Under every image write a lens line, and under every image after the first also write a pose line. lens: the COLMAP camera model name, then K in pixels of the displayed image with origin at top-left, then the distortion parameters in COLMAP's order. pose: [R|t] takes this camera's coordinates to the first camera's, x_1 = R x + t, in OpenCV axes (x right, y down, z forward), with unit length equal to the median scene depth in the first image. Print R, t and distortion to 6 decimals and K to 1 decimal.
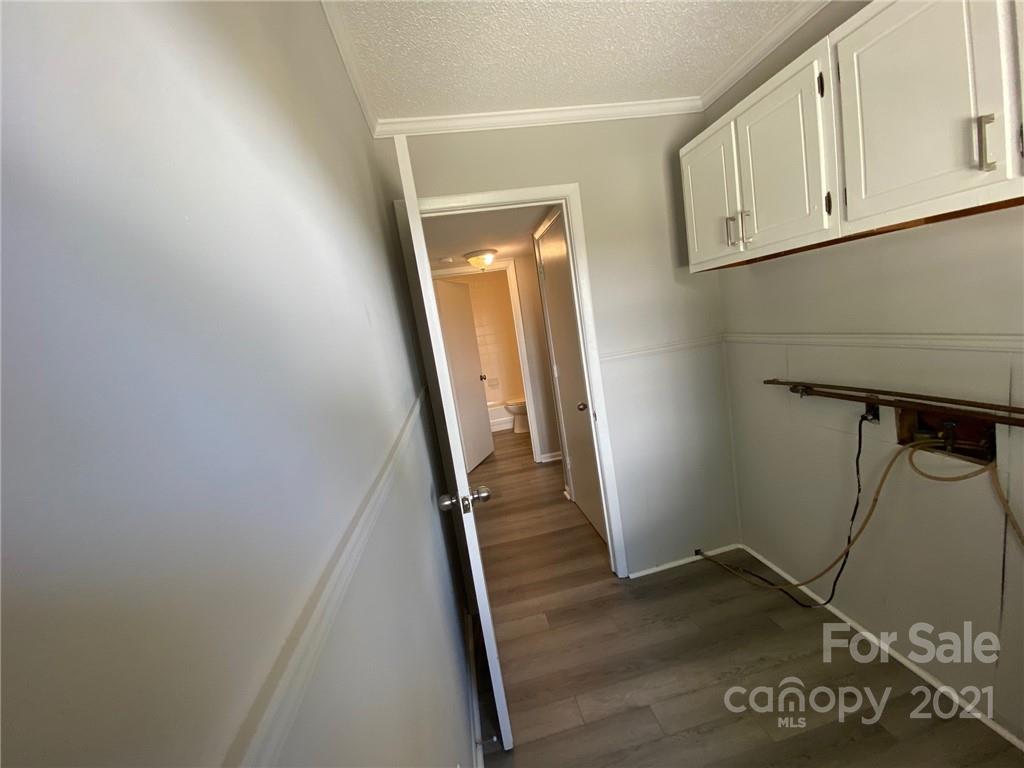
lens RADIAL K [[418.9, 0, 512.0], [0, 418.9, 384.0], [0, 0, 1]] dist [-0.000722, -0.000087]
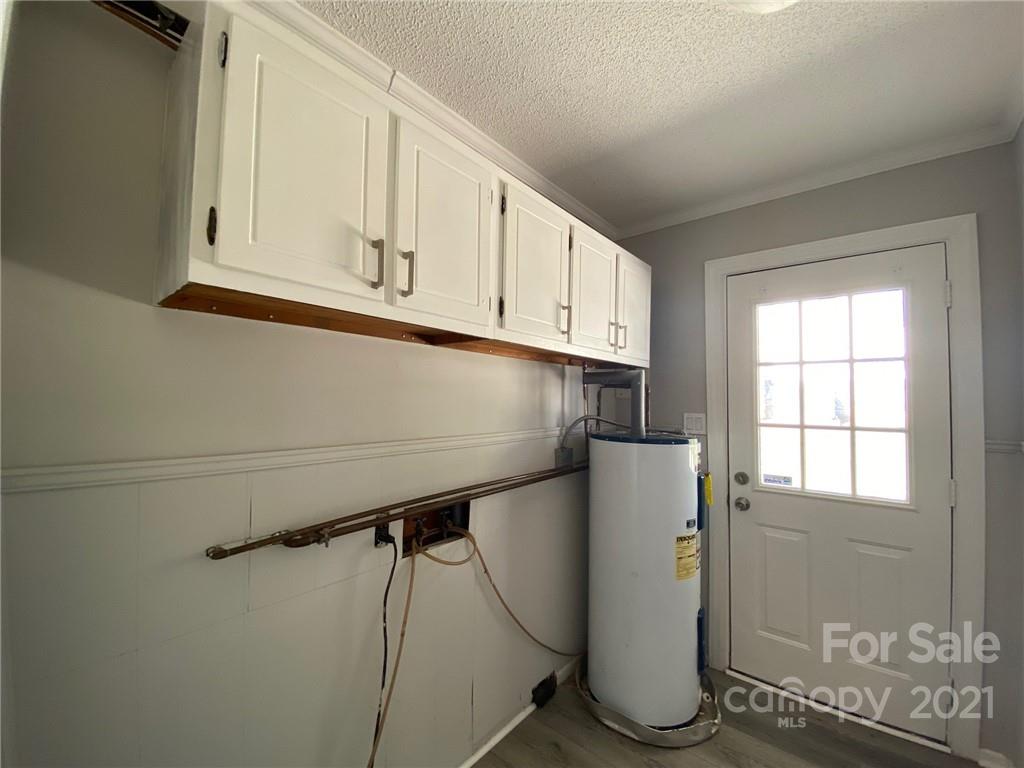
lens RADIAL K [[418.9, 0, 512.0], [0, 418.9, 384.0], [0, 0, 1]] dist [-0.000722, -0.000087]
pose [[-0.659080, 0.176822, 0.730991, 0.000883], [0.203641, 0.977617, -0.052872, -0.141383], [-0.723978, 0.114014, -0.680336, 1.420432]]
